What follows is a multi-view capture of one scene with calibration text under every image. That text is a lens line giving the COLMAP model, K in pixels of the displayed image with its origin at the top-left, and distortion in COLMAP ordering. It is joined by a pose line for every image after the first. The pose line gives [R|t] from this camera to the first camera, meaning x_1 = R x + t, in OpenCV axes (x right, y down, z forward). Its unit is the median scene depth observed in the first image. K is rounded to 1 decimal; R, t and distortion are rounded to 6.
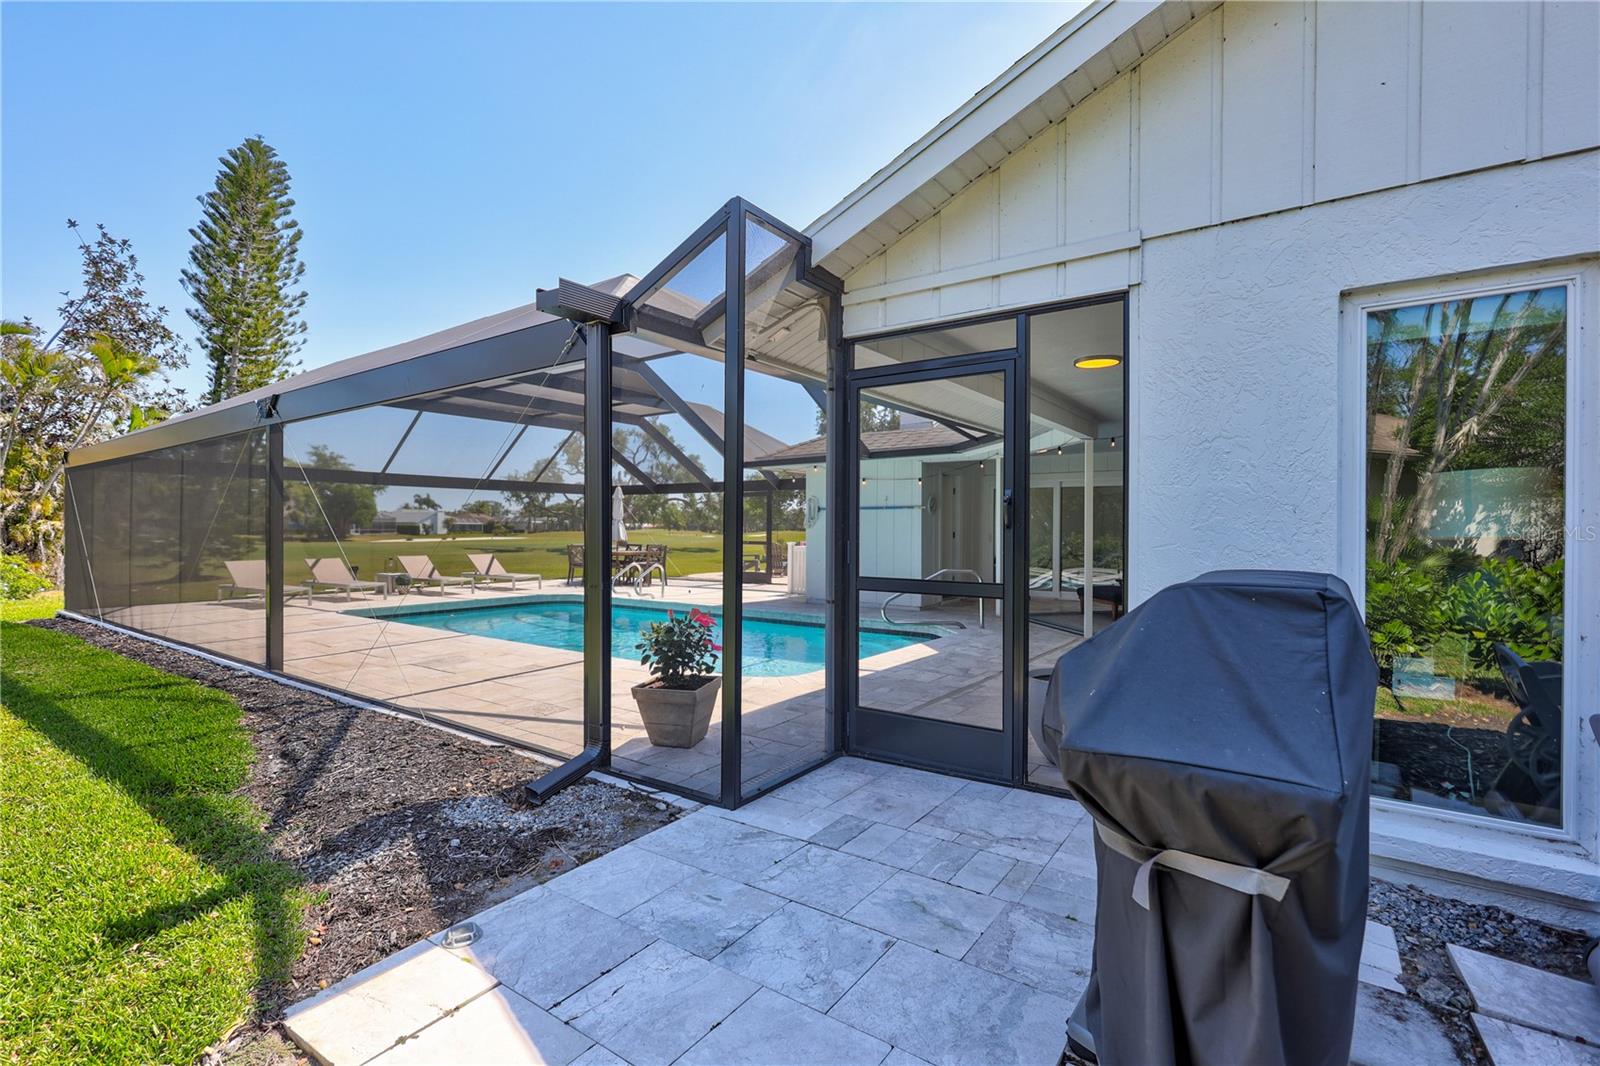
lens RADIAL K [[729.6, 0, 800.0], [0, 729.6, 533.0], [0, 0, 1]] dist [-0.001129, 0.000284]
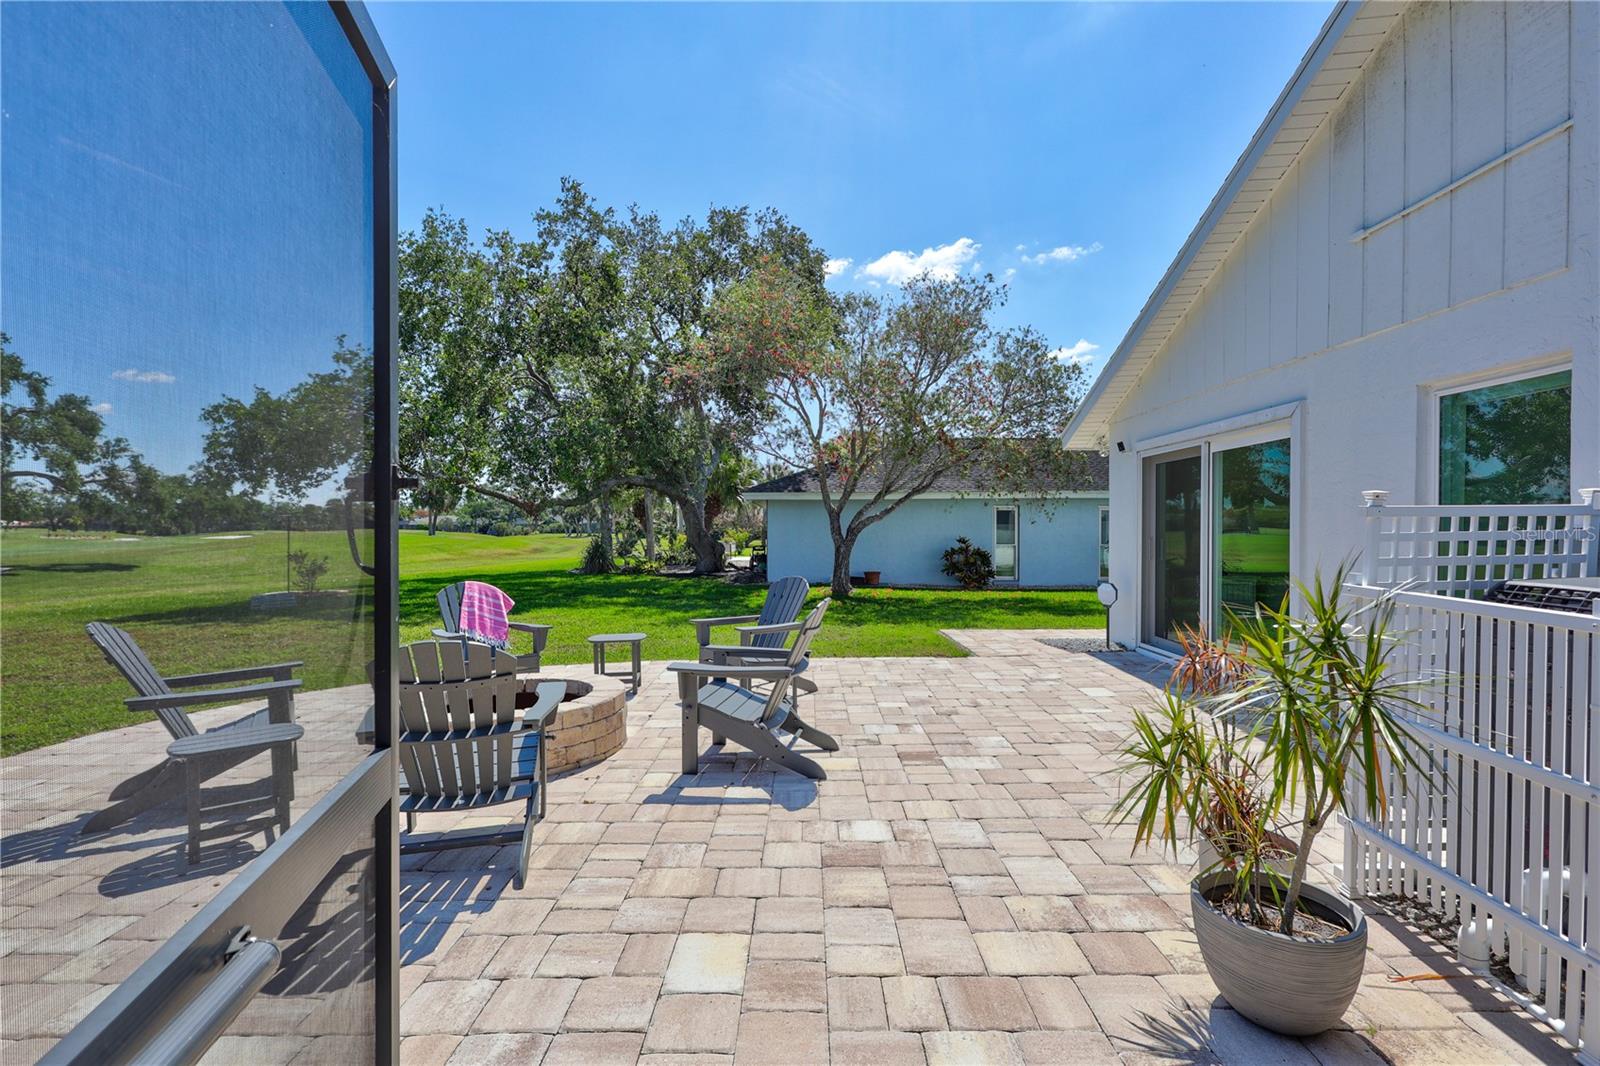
lens RADIAL K [[726.2, 0, 804.3], [0, 726.2, 532.9], [0, 0, 1]] dist [-0.001254, 0.000214]
pose [[0.814442, -0.006298, 0.580210, -0.046285], [0.005019, 0.999980, 0.003809, -0.006565], [-0.580223, -0.000190, 0.814458, 0.669256]]
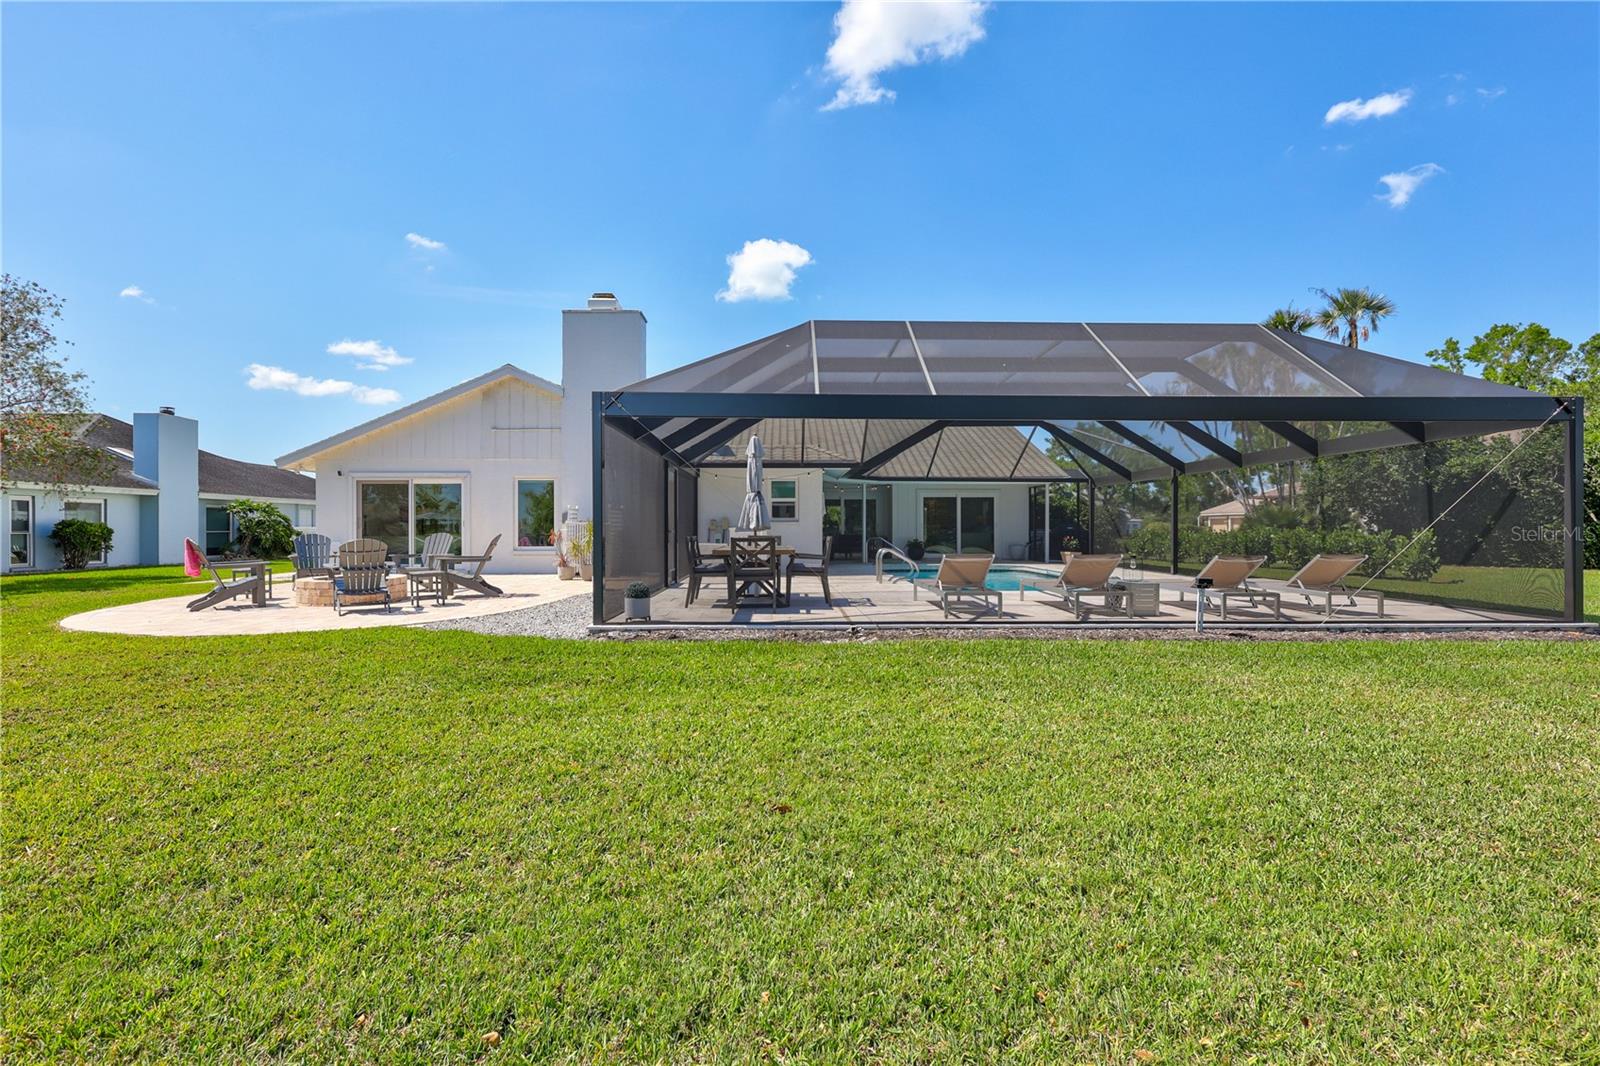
lens RADIAL K [[742.4, 0, 800.0], [0, 742.4, 533.0], [0, 0, 1]] dist [0.000505, -0.000388]
pose [[-0.601535, -0.005876, 0.798825, -0.510272], [0.003827, 0.999940, 0.010237, 0.005104], [-0.798838, 0.009215, -0.601476, 0.911839]]
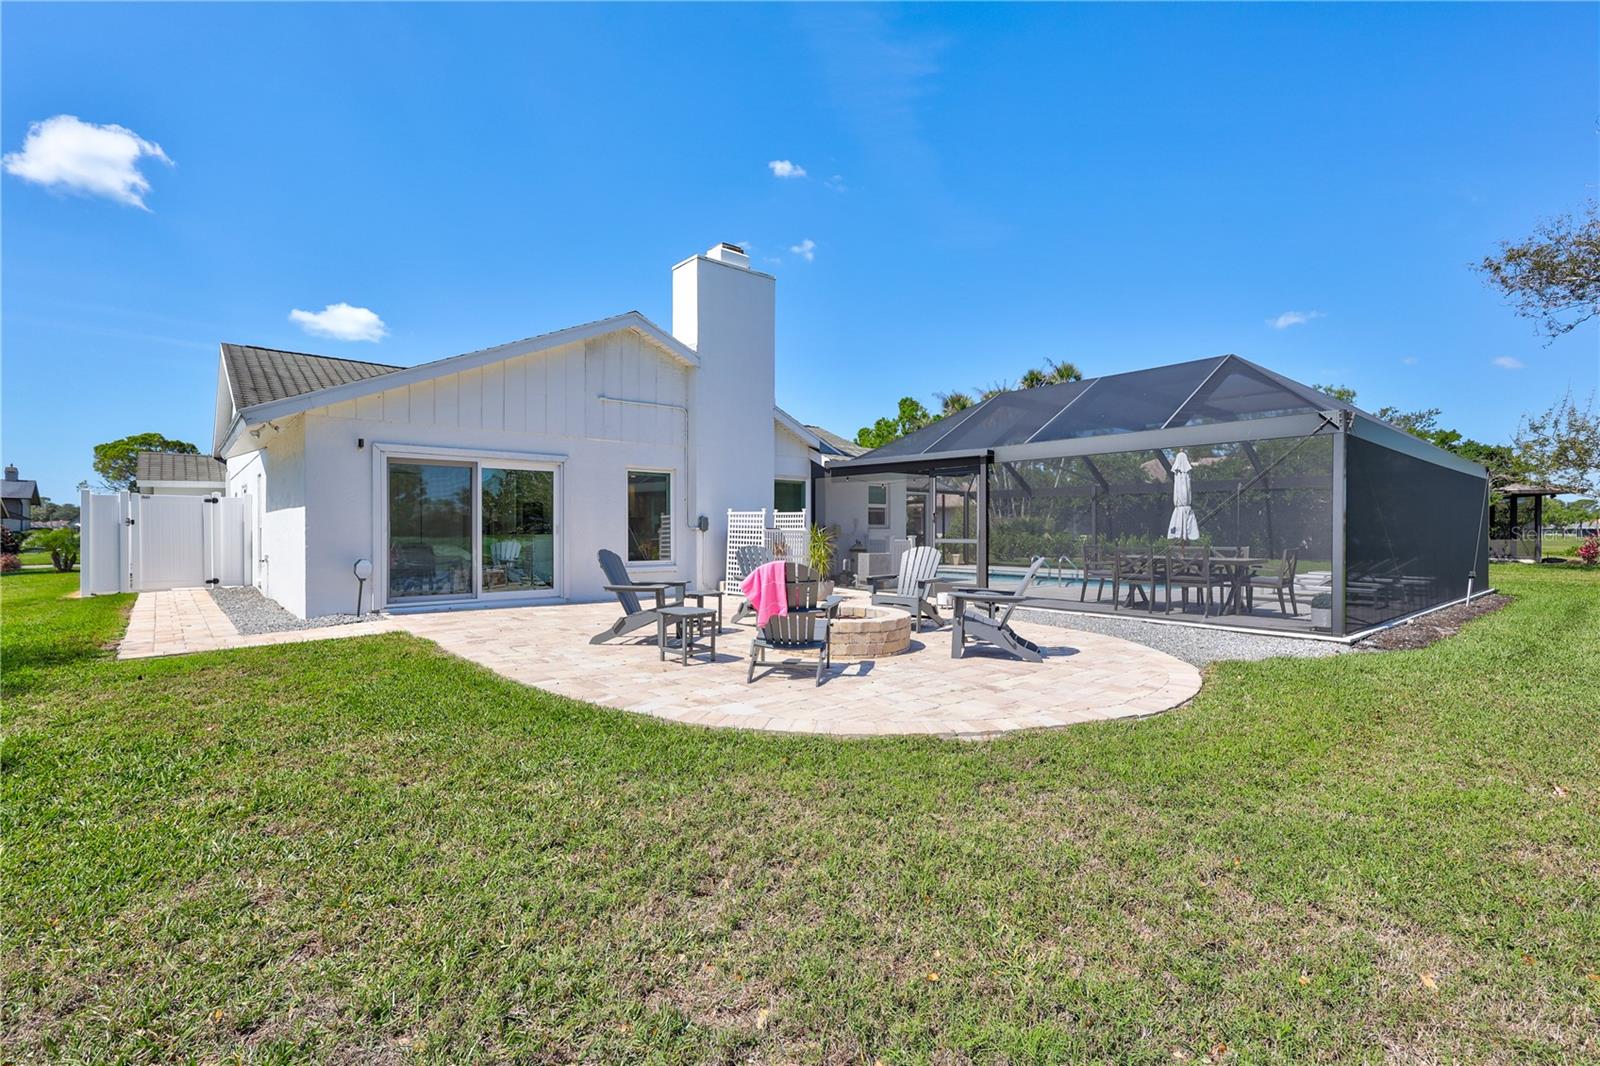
lens RADIAL K [[735.1, 0, 799.4], [0, 735.1, 536.7], [0, 0, 1]] dist [0.000631, 0.000330]
pose [[-0.971068, -0.004660, 0.238759, -0.059233], [-0.001623, 0.999915, 0.012918, 0.000489], [-0.238799, 0.012156, -0.970993, 1.149905]]
